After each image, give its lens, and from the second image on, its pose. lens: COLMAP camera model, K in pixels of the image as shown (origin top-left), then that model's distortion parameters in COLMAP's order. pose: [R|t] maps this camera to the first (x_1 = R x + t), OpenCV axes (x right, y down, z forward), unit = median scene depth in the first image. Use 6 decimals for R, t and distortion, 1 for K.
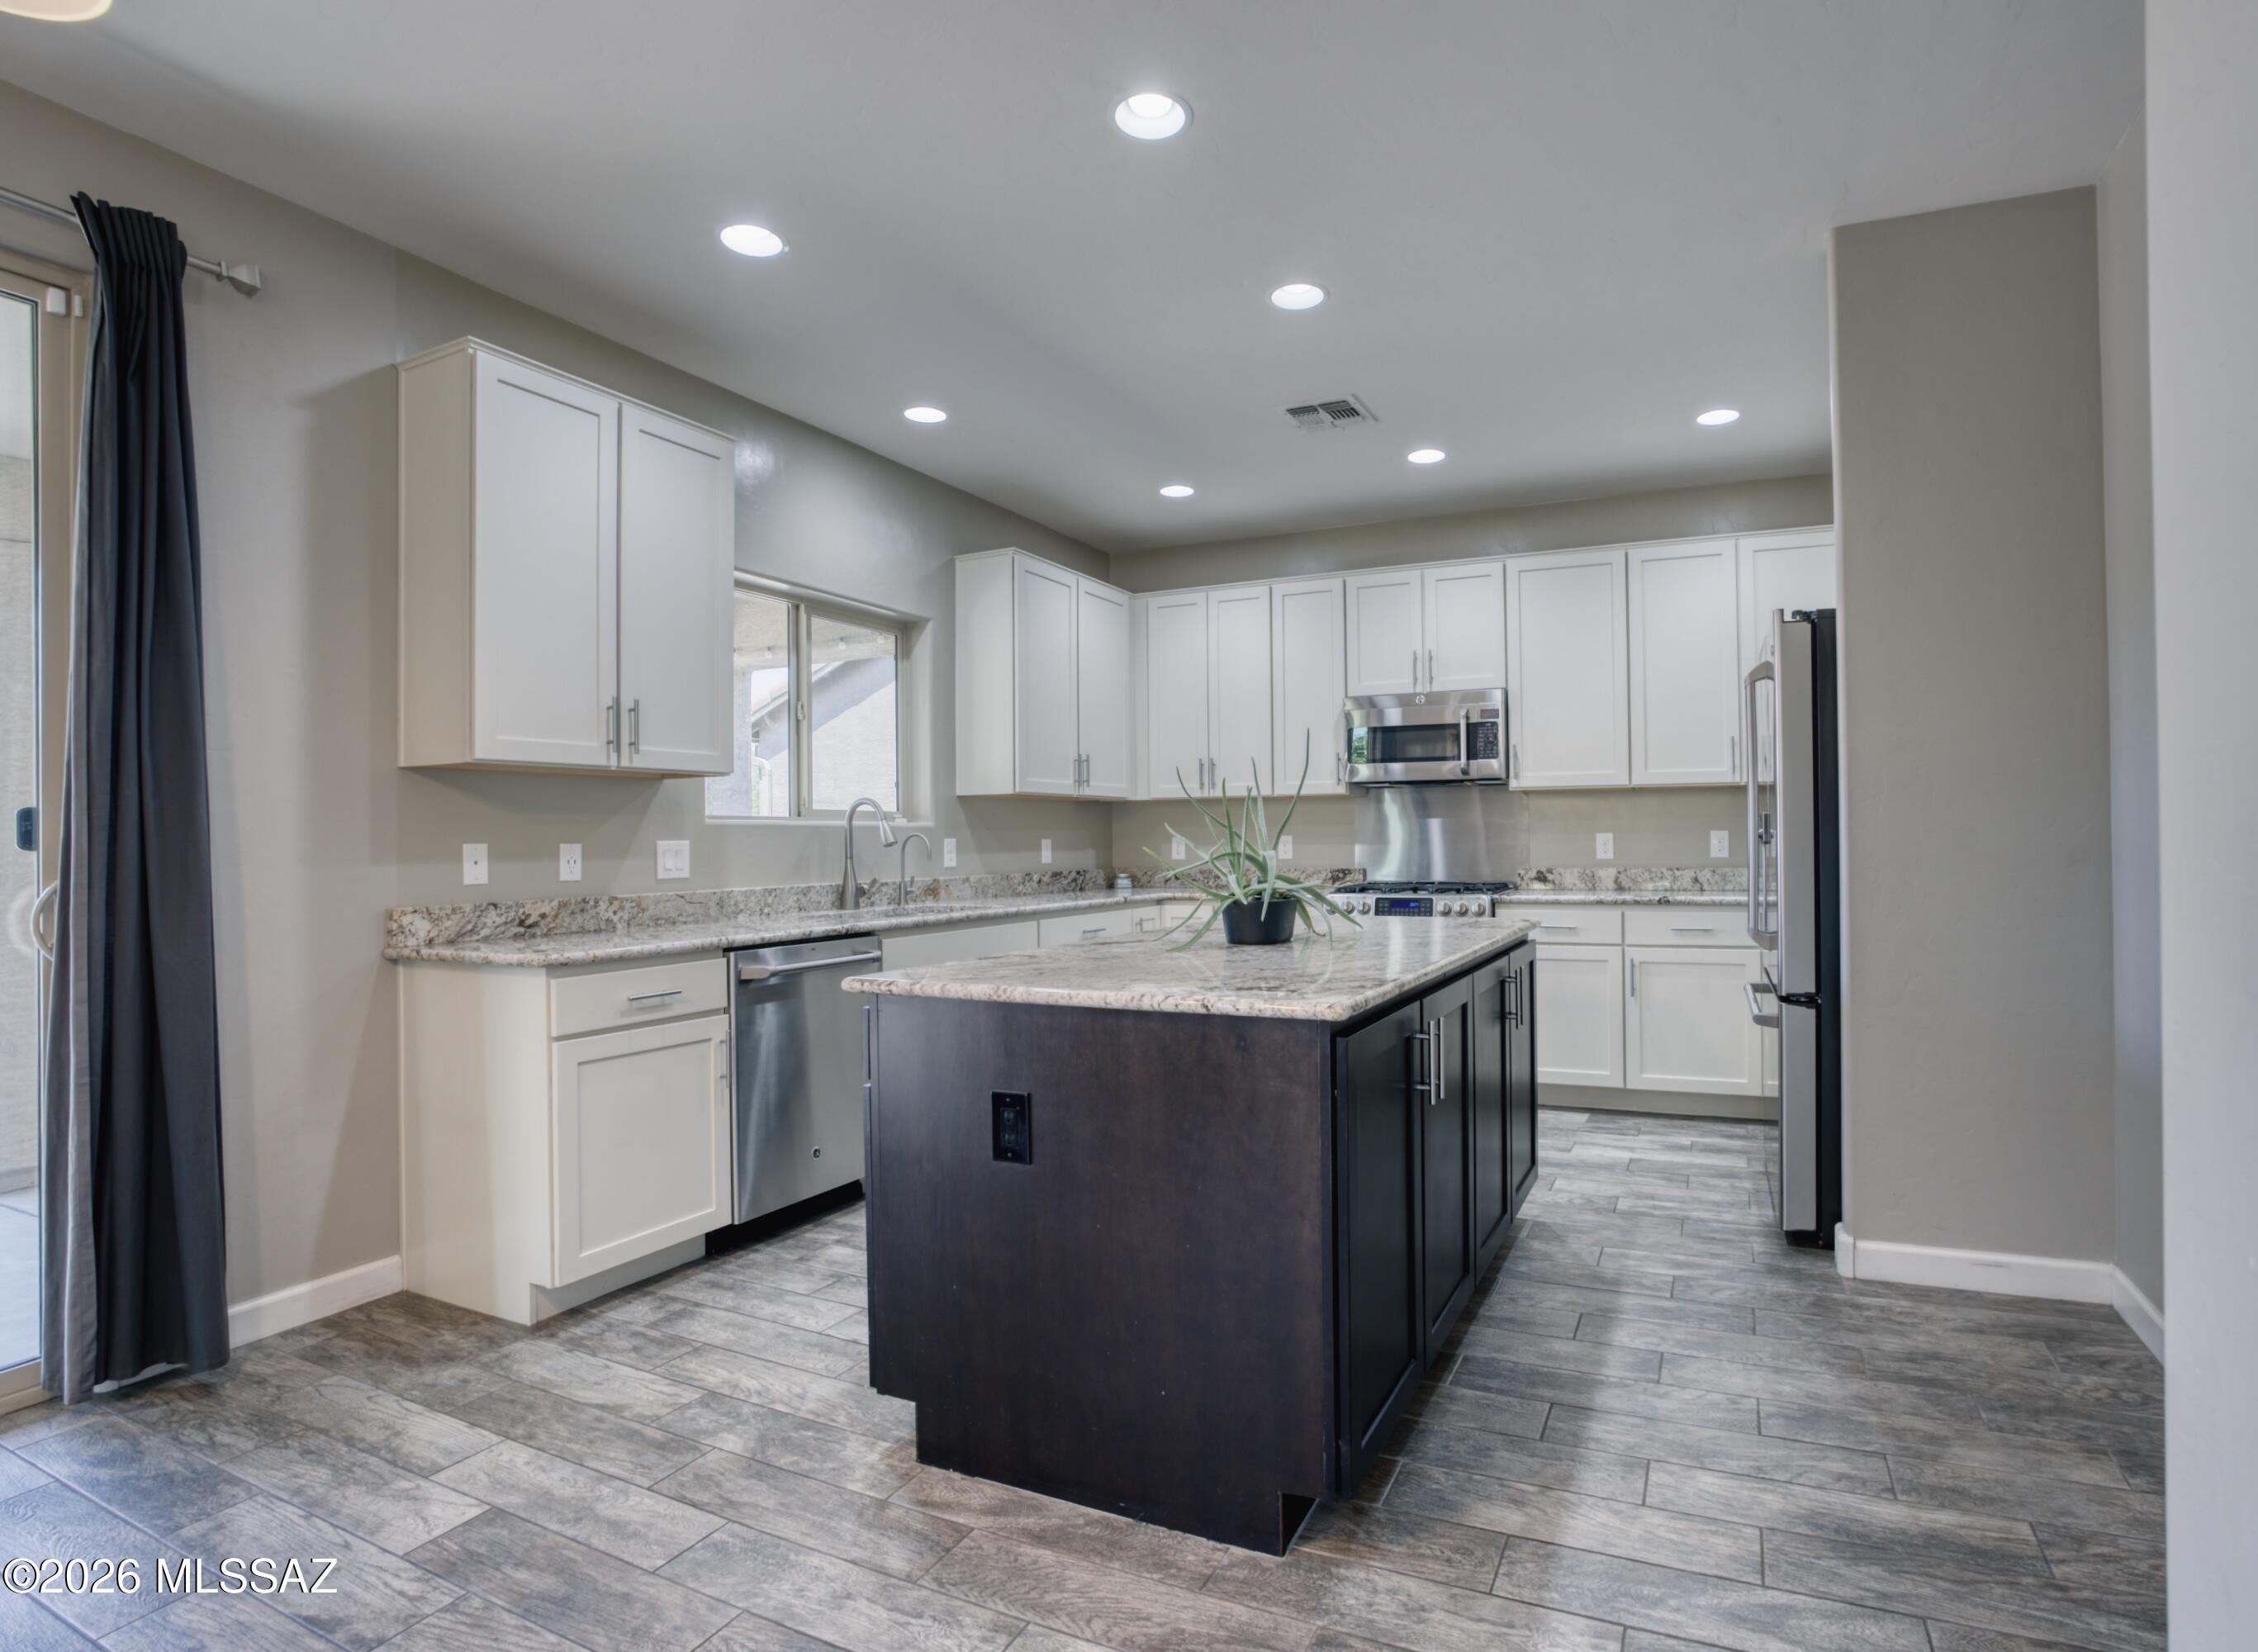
lens RADIAL K [[1120.8, 0, 1269.1], [0, 1120.8, 830.7], [0, 0, 1]] dist [-0.040705, 0.000806]
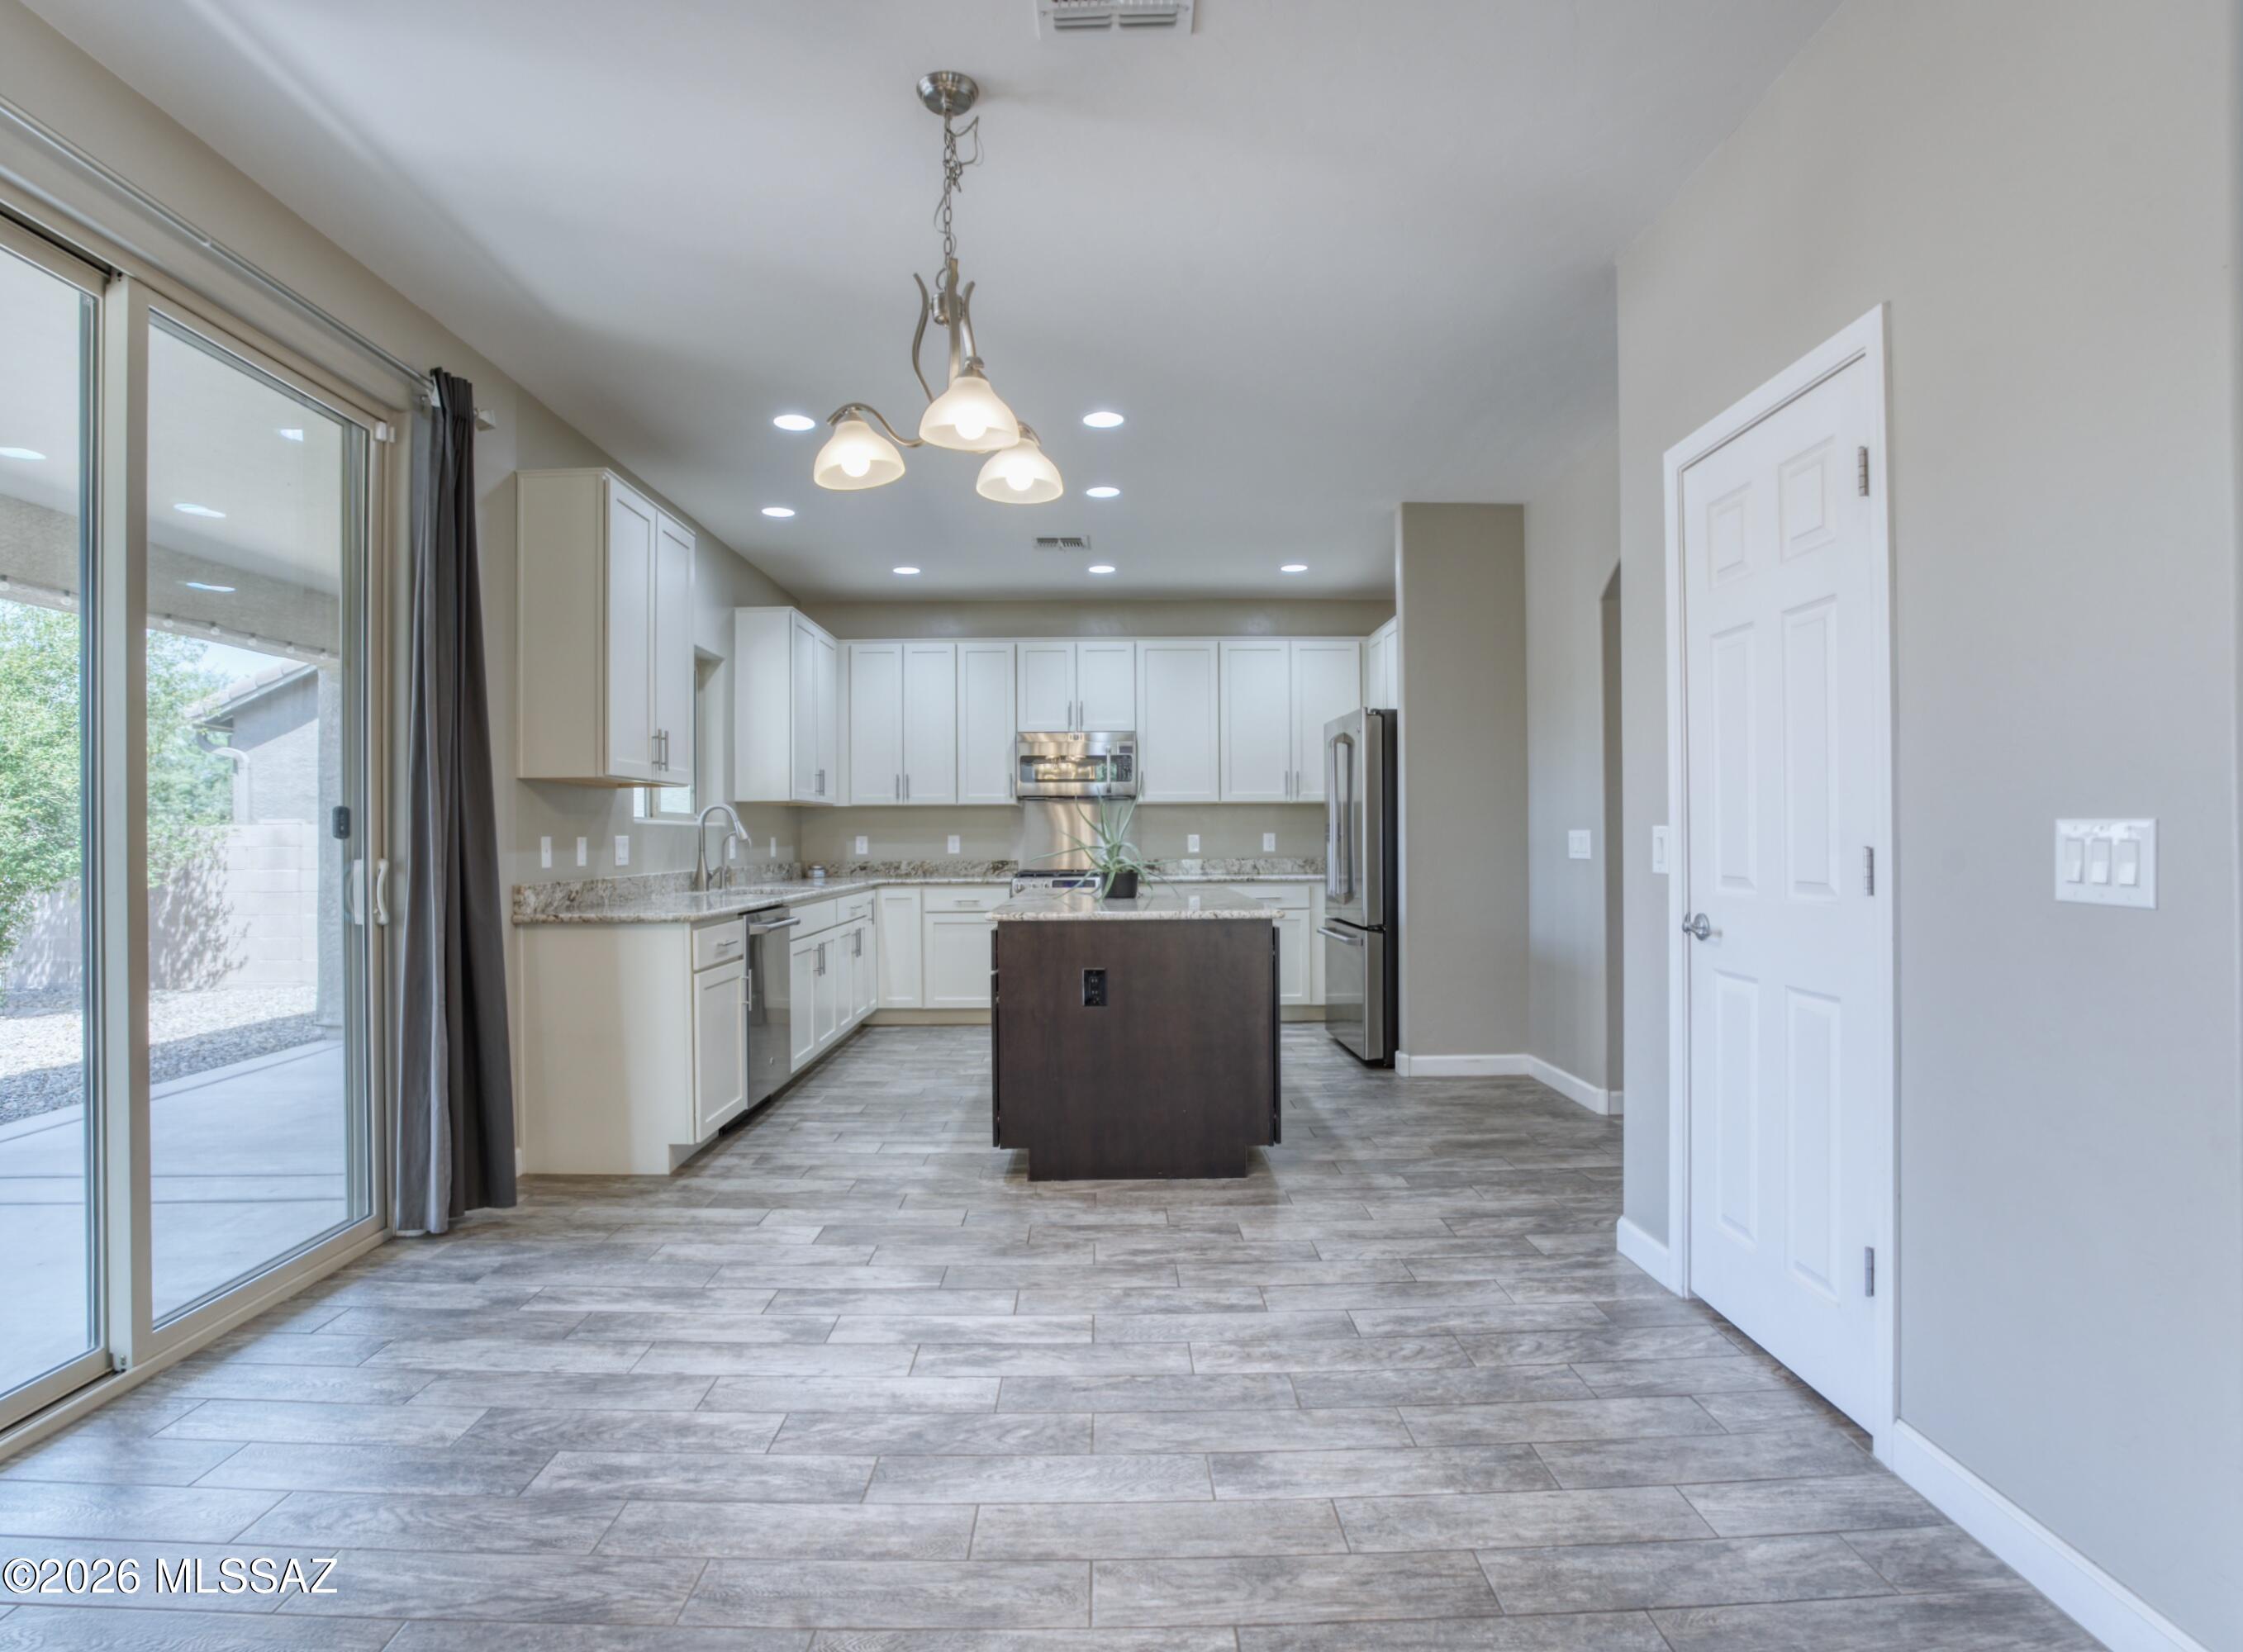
lens RADIAL K [[1131.9, 0, 1121.5], [0, 1131.9, 826.0], [0, 0, 1]] dist [-0.036263, 0.000834]
pose [[0.916889, 0.008095, 0.399060, -0.619000], [-0.005232, 0.999952, -0.008265, 0.006004], [-0.399108, 0.005490, 0.916888, -0.500237]]
